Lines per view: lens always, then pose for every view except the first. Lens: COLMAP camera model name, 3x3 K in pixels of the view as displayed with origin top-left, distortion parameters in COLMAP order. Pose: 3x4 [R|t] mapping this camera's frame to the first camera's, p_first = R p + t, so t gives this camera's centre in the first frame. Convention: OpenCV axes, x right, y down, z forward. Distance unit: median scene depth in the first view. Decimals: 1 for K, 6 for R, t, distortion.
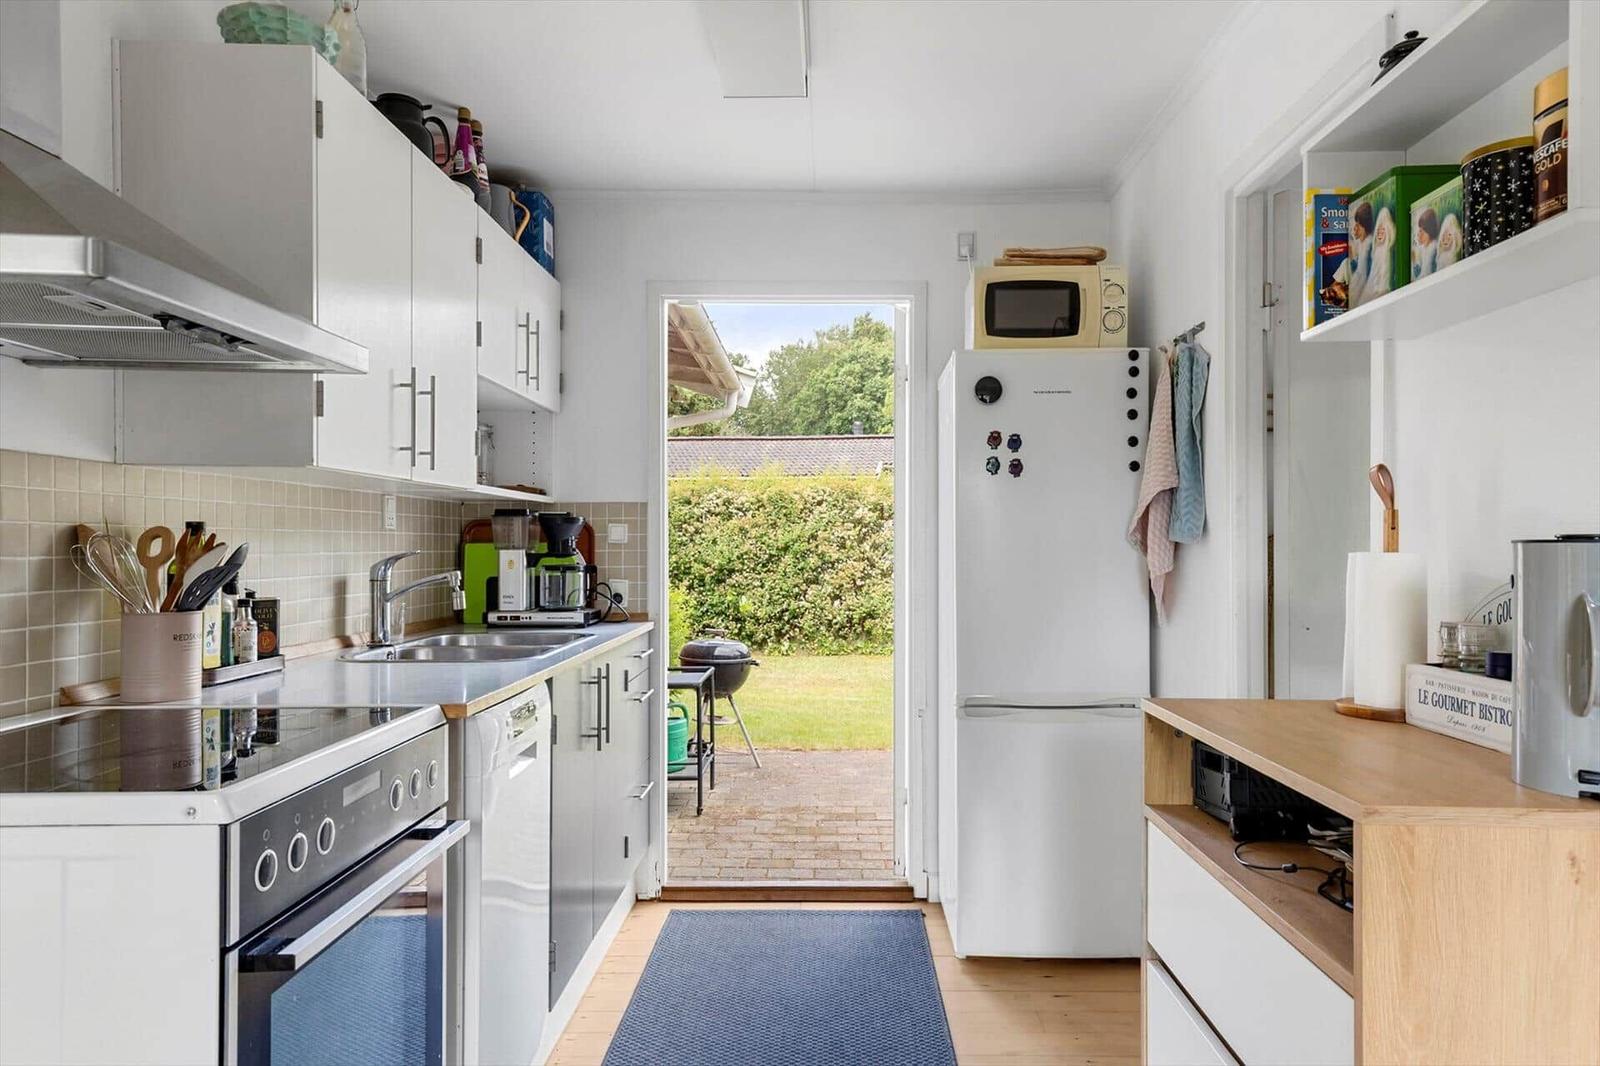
lens RADIAL K [[1057.8, 0, 807.4], [0, 1057.8, 561.7], [0, 0, 1]] dist [0.022207, 0.000845]
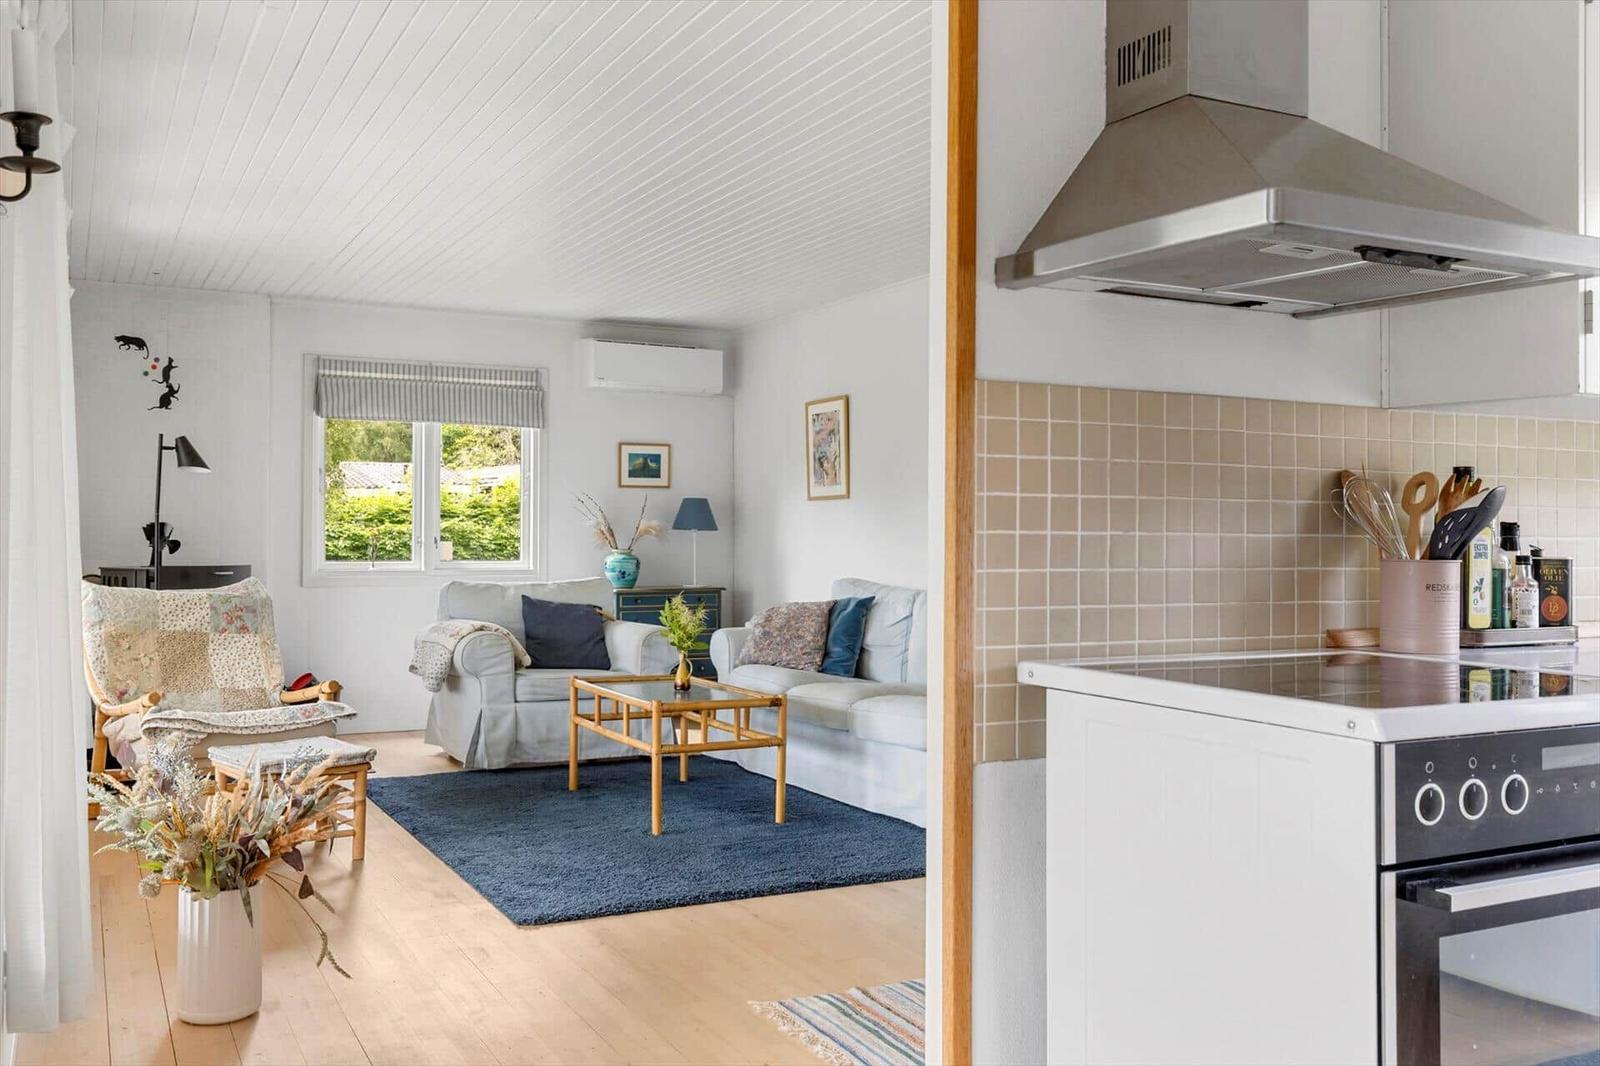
lens RADIAL K [[1445.7, 0, 905.2], [0, 1445.7, 602.4], [0, 0, 1]] dist [0.015173, -0.003482]
pose [[0.514422, 0.029416, -0.857032, 0.276495], [-0.014703, 0.999567, 0.025483, 0.059485], [0.857411, -0.000508, 0.514632, -0.064111]]
